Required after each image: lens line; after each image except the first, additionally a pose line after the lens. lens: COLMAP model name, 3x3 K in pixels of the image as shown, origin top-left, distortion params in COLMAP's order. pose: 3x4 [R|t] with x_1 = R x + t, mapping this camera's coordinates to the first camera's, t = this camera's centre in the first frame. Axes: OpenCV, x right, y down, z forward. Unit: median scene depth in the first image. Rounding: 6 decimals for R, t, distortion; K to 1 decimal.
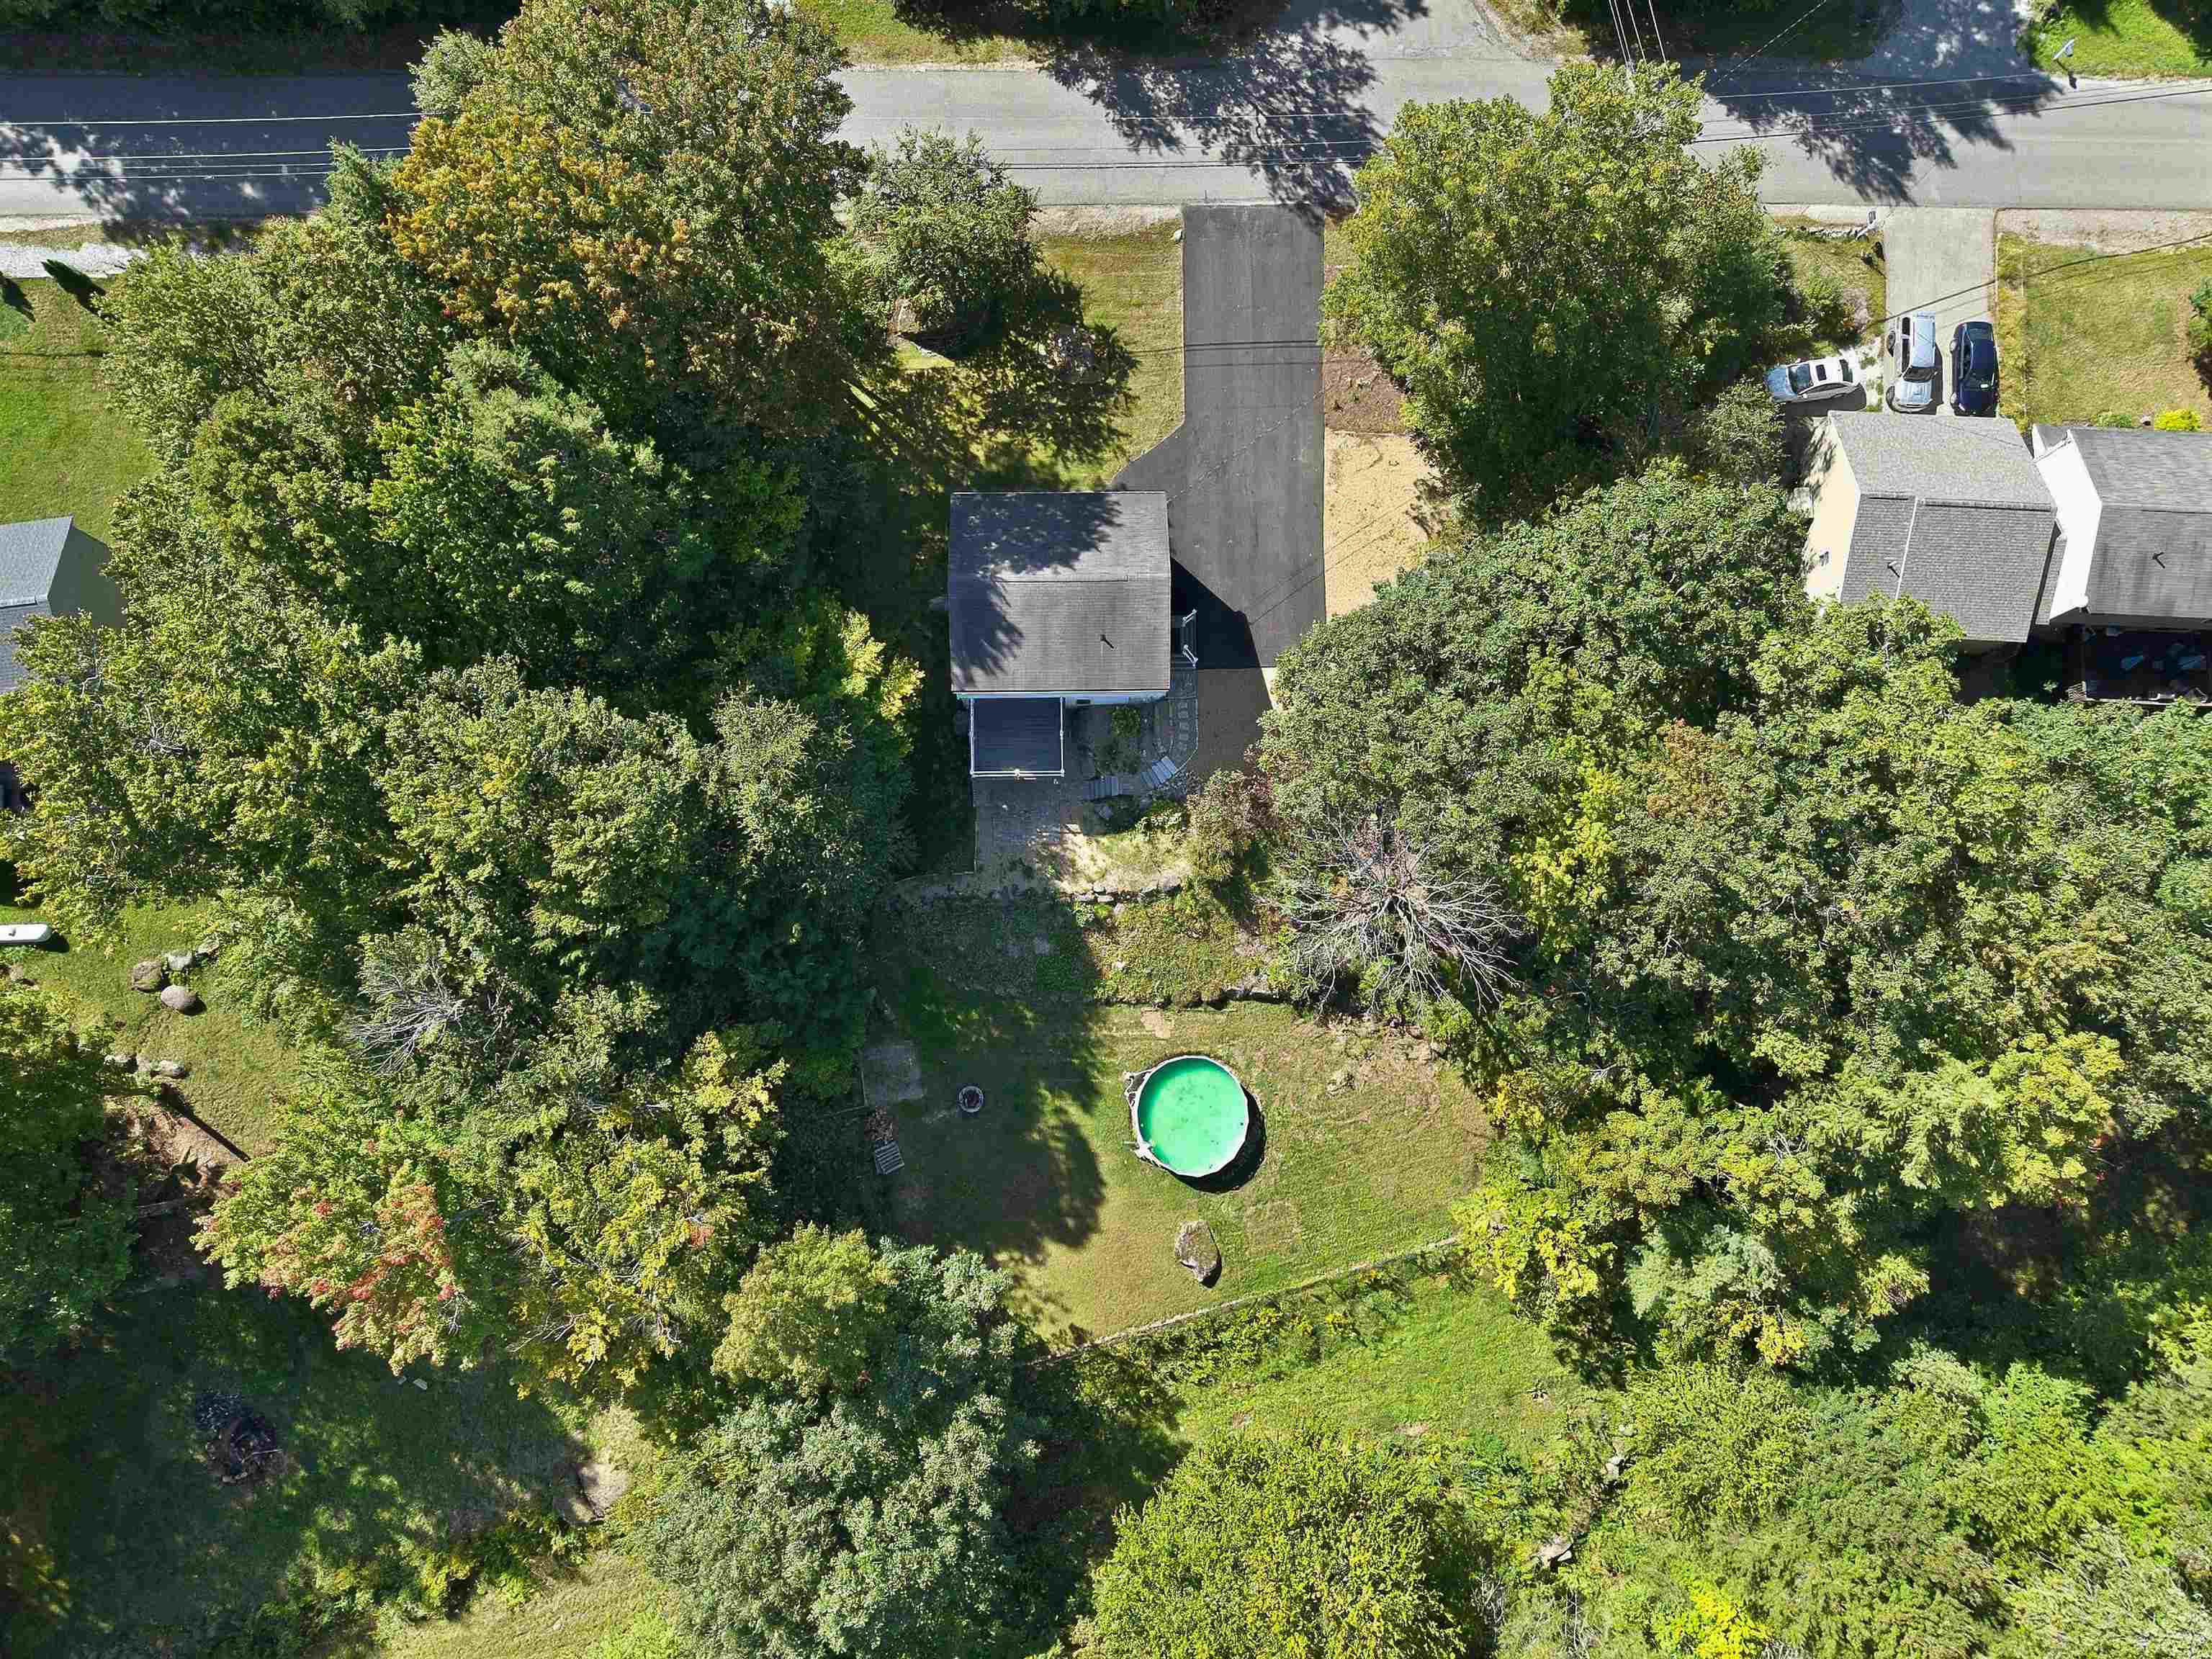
lens RADIAL K [[1526.6, 0, 1106.0], [0, 1526.6, 829.5], [0, 0, 1]] dist [0.006694, -0.005539]
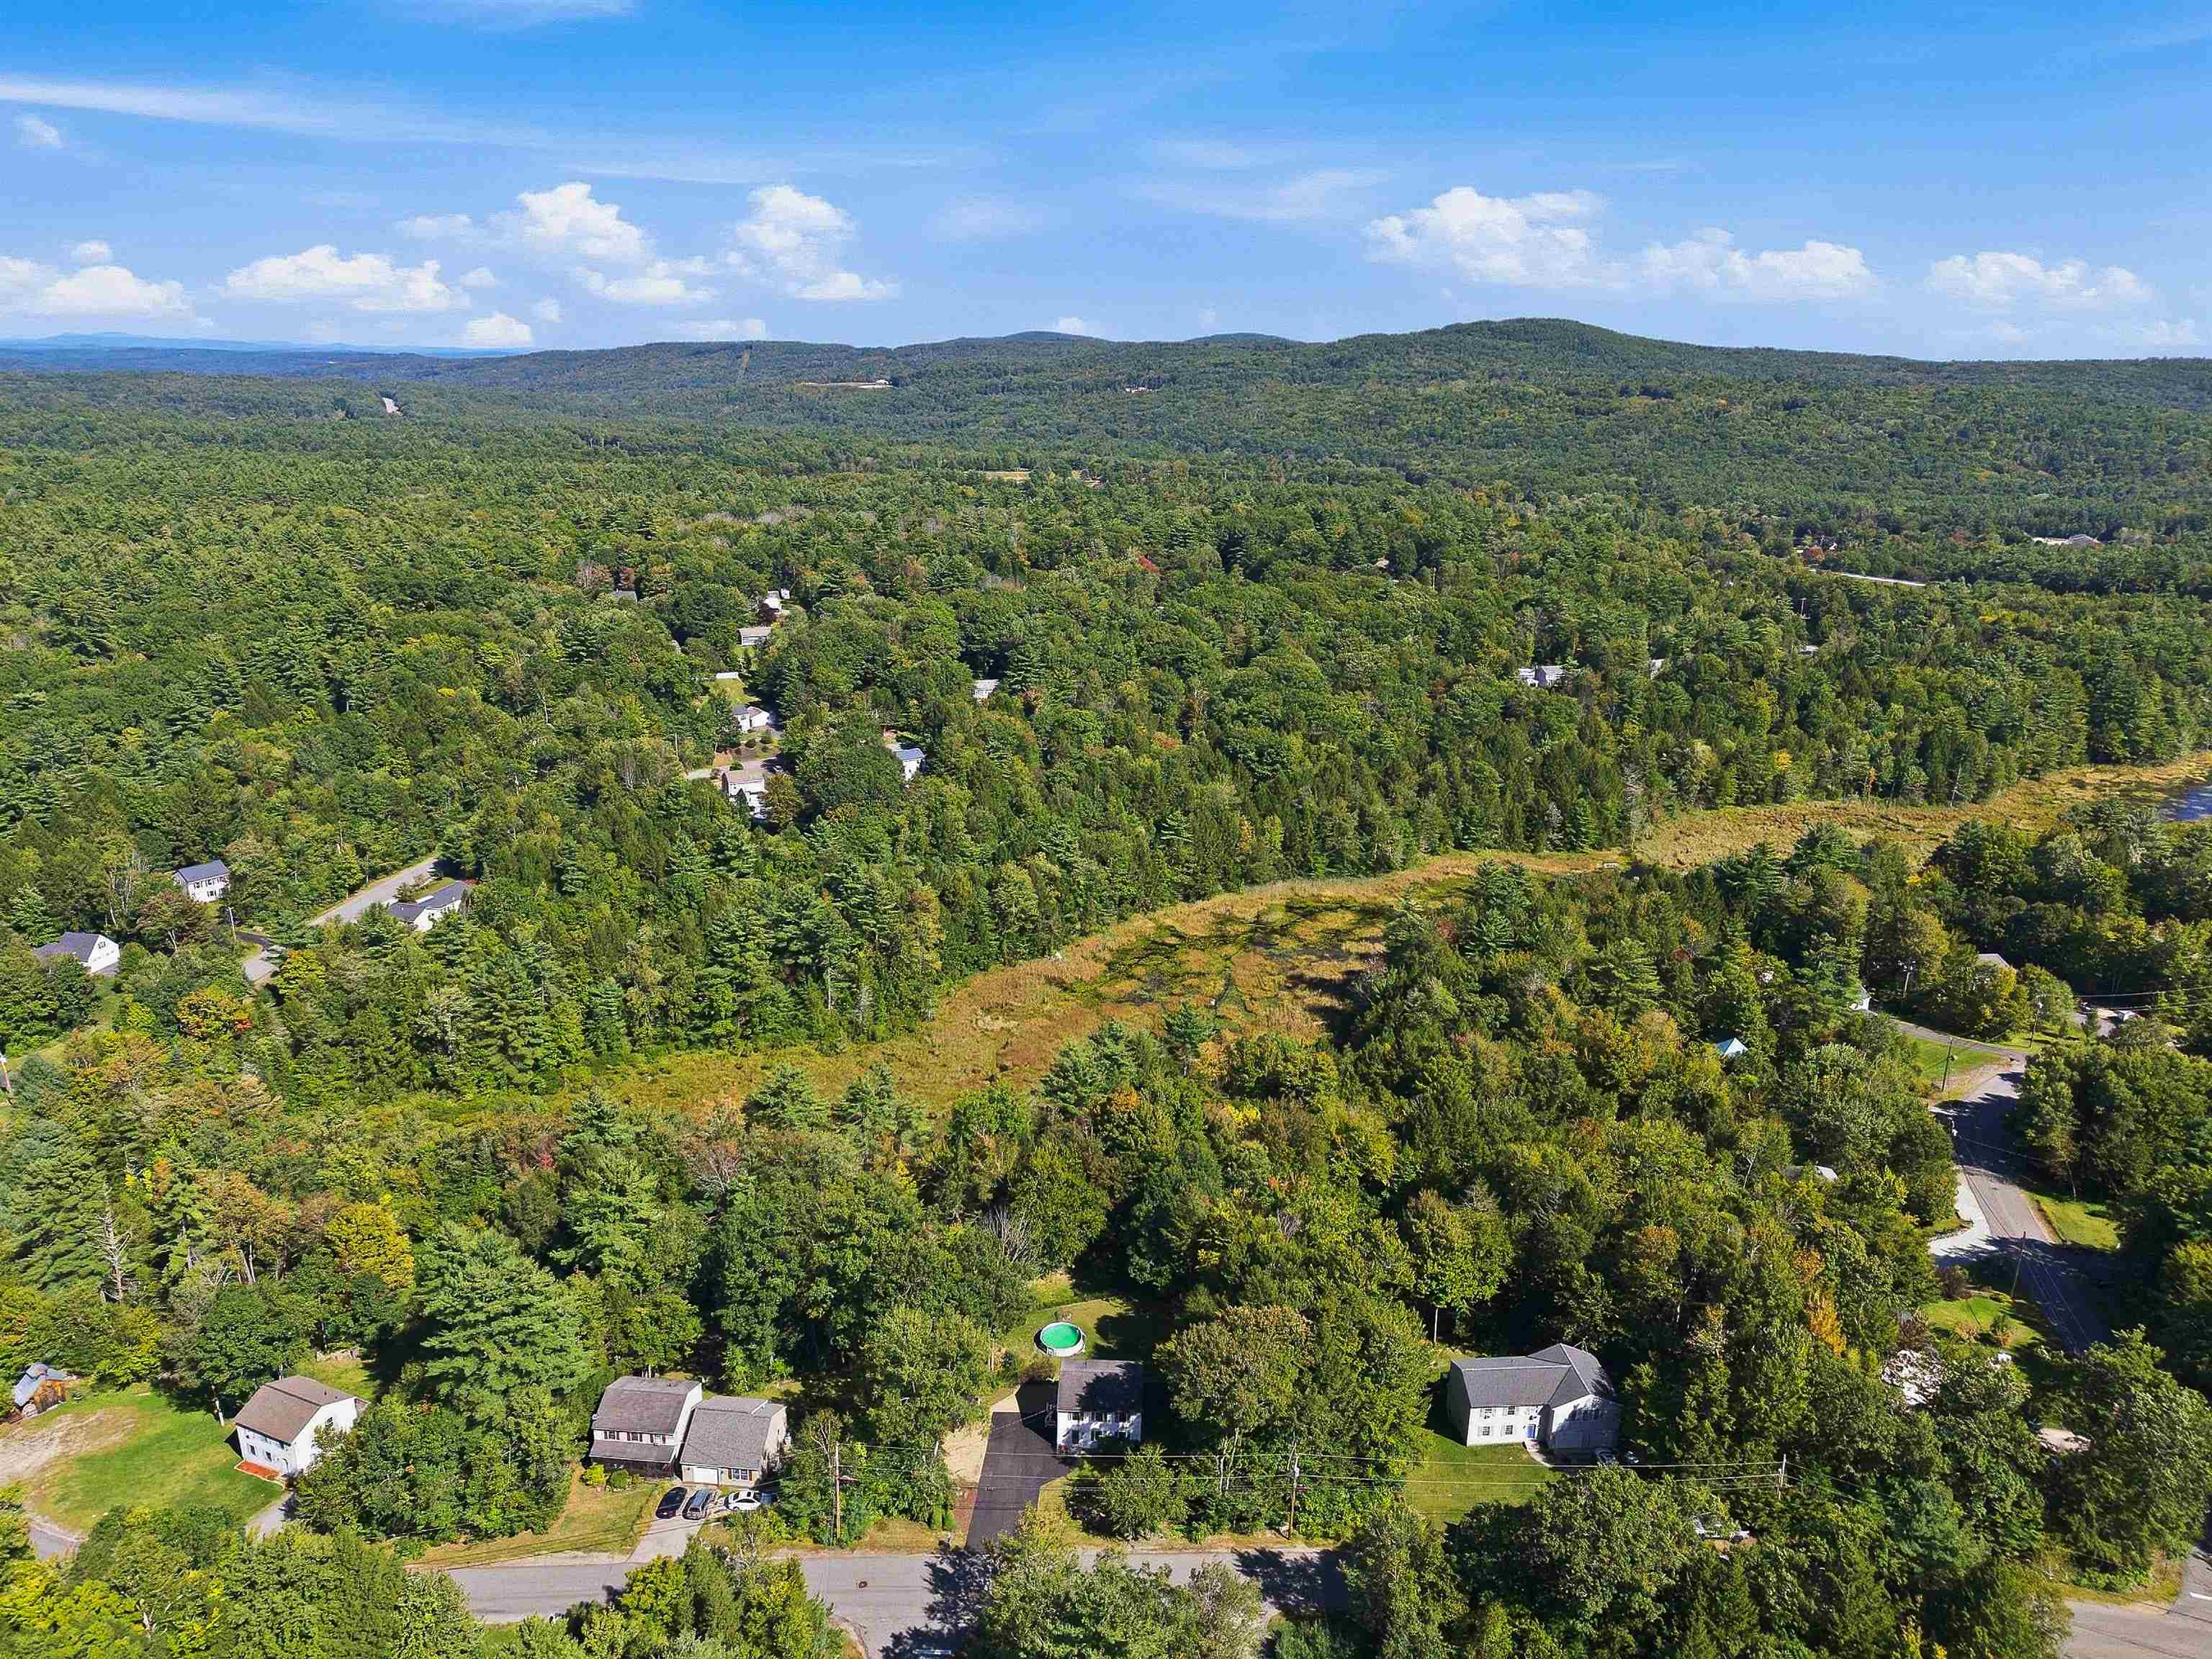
lens RADIAL K [[1526.6, 0, 1106.0], [0, 1526.6, 829.5], [0, 0, 1]] dist [0.006694, -0.005539]
pose [[-0.997463, -0.055667, 0.044364, -0.089917], [0.052146, -0.147214, 0.987729, -2.314989], [-0.048453, 0.987537, 0.149743, -0.301837]]
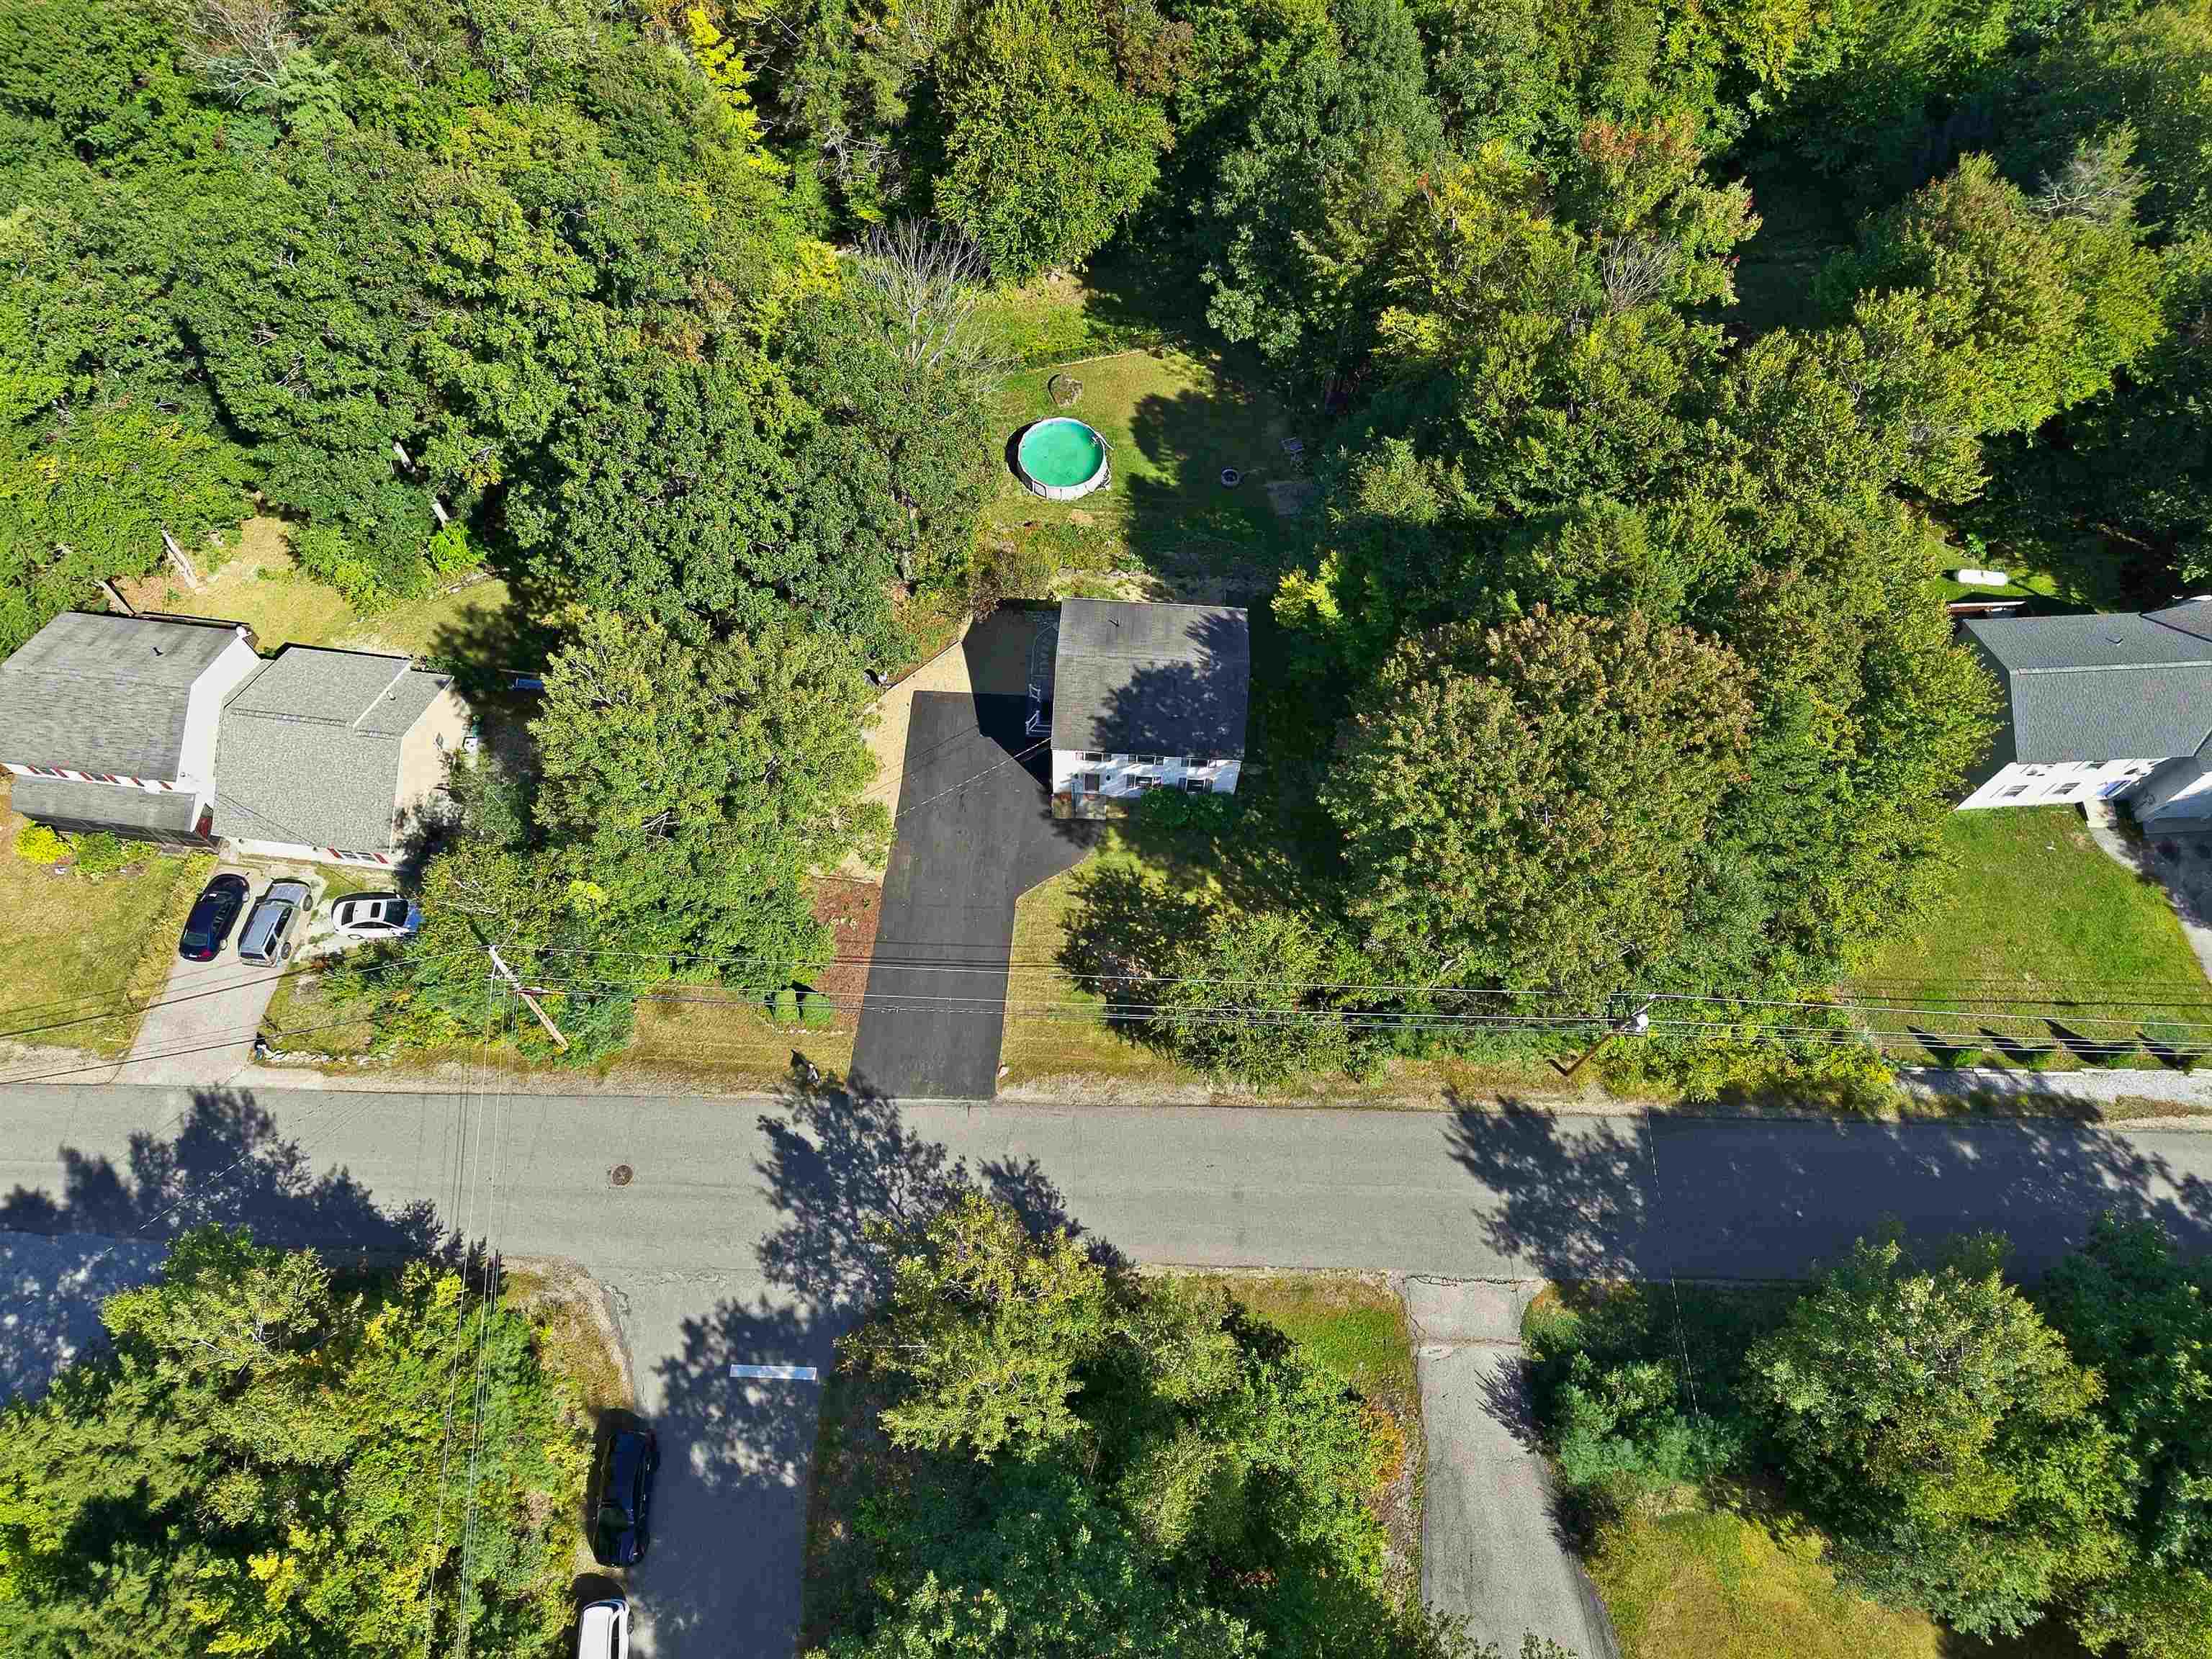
lens RADIAL K [[1526.6, 0, 1106.0], [0, 1526.6, 829.5], [0, 0, 1]] dist [0.006694, -0.005539]
pose [[-0.996219, -0.086326, -0.009796, 0.004554], [0.063618, -0.801624, 0.594434, -0.825937], [-0.059168, 0.591563, 0.804085, 0.133931]]
